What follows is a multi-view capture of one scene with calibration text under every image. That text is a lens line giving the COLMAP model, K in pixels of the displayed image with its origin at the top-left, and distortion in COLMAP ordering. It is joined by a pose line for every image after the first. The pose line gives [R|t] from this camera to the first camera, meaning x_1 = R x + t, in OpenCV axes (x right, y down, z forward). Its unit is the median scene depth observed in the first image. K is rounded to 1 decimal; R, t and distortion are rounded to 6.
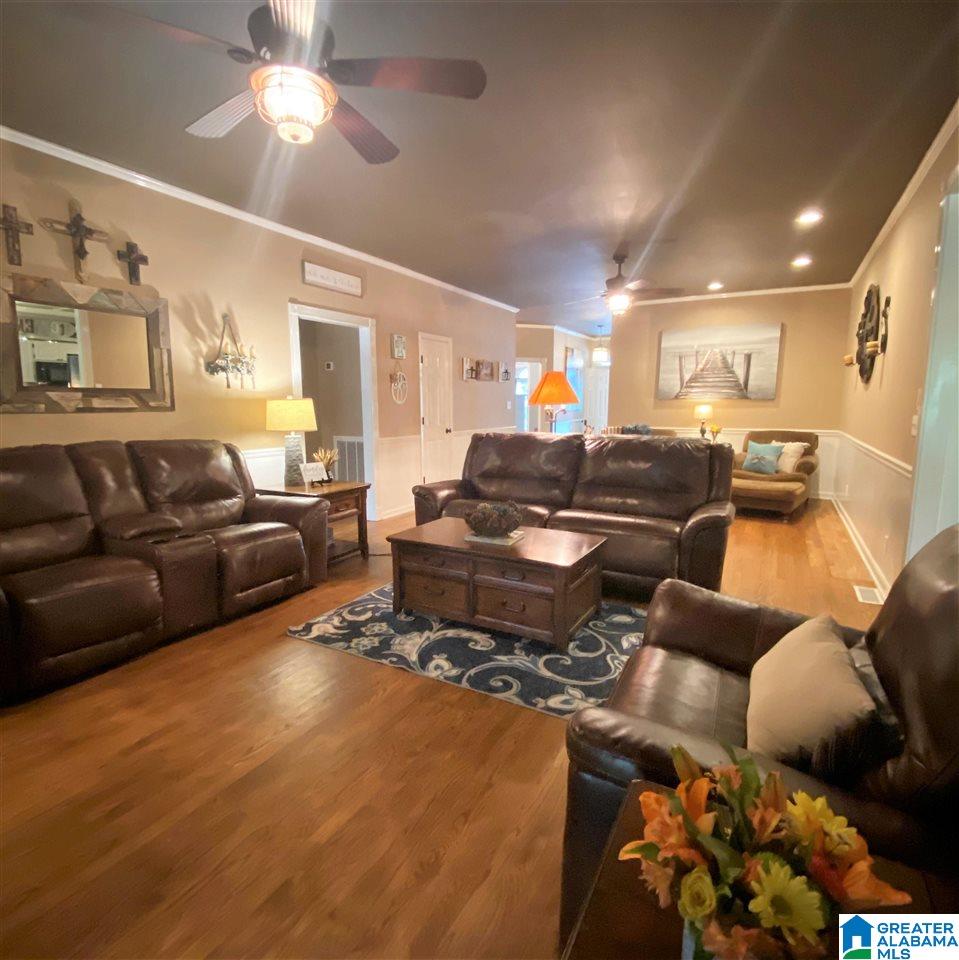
lens RADIAL K [[535.1, 0, 462.6], [0, 535.1, 481.7], [0, 0, 1]] dist [0.034164, -0.000581]
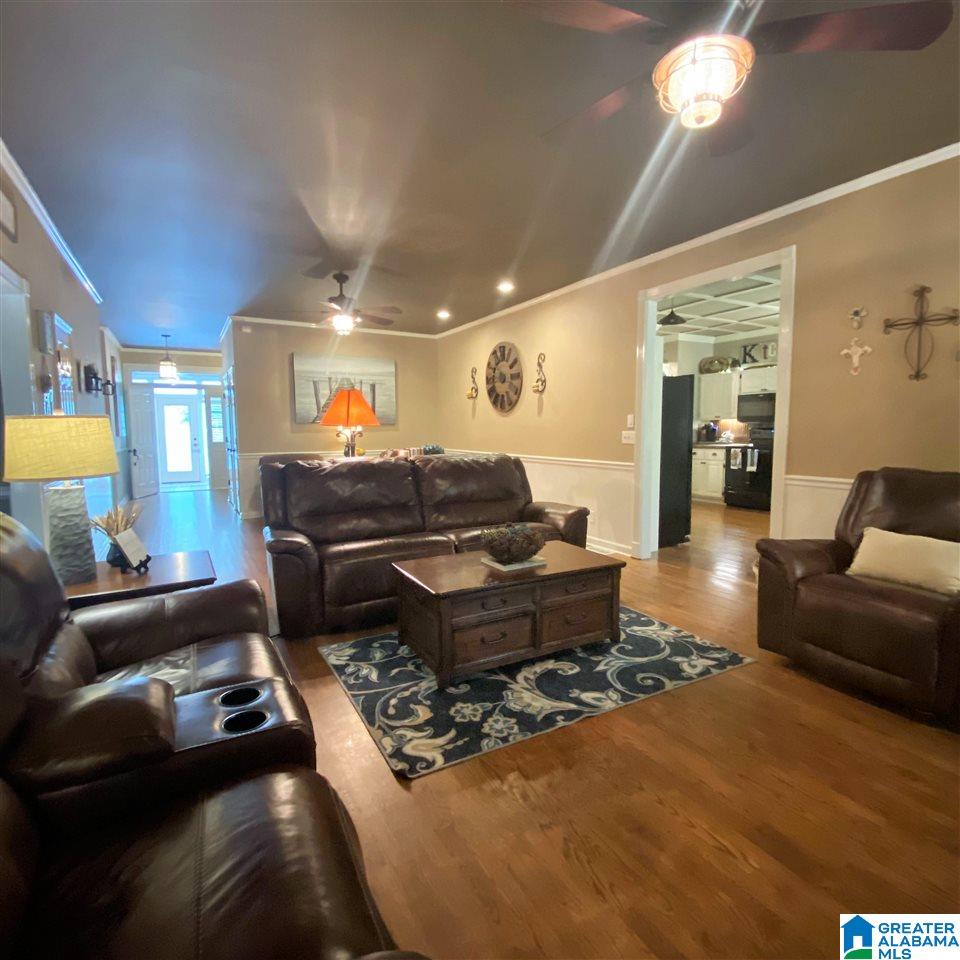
lens RADIAL K [[549.6, 0, 480.0], [0, 549.6, 480.0], [0, 0, 1]] dist [0.057051, -0.065680]
pose [[0.501332, -0.083985, 0.861169, -0.805920], [0.133157, 0.990910, 0.019120, -0.067504], [-0.854947, 0.105086, 0.507959, 0.546775]]
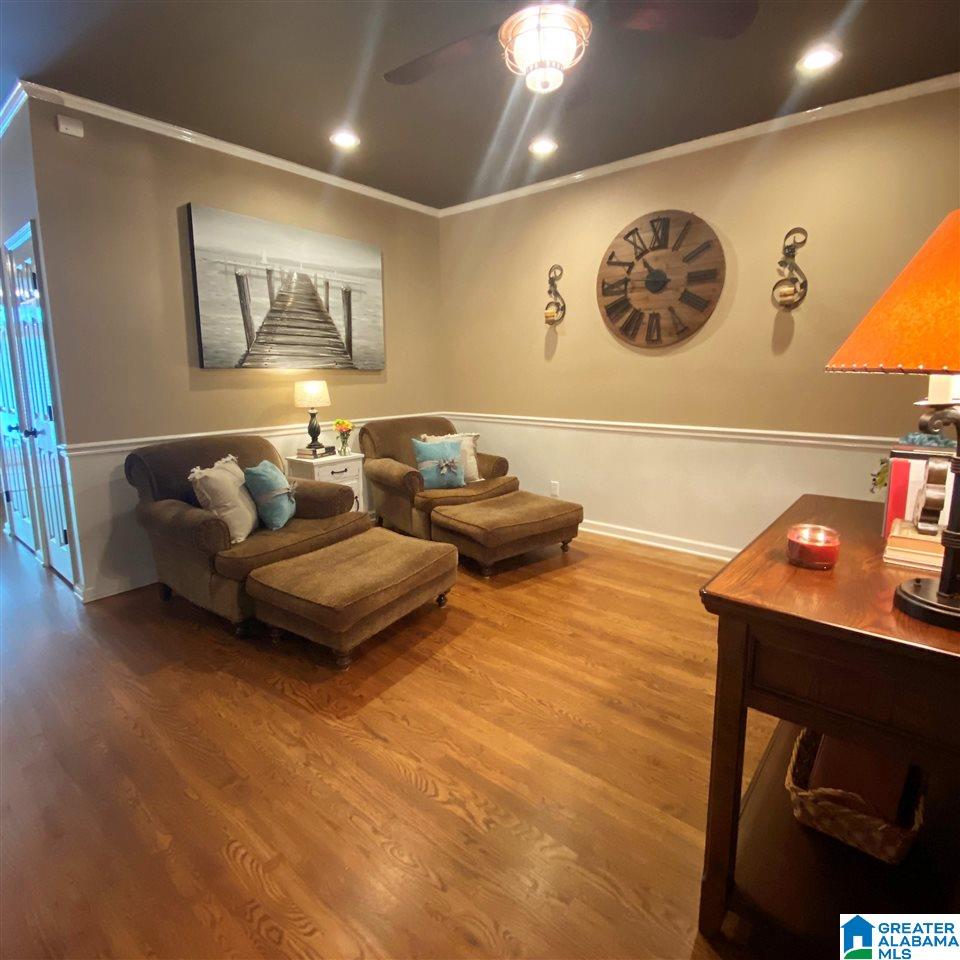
lens RADIAL K [[542.4, 0, 480.0], [0, 542.4, 480.0], [0, 0, 1]] dist [-0.000440, -0.016526]
pose [[0.163253, -0.187978, 0.968511, -0.106354], [0.153380, 0.974580, 0.163302, -0.247278], [-0.974589, 0.121891, 0.187935, 1.717531]]
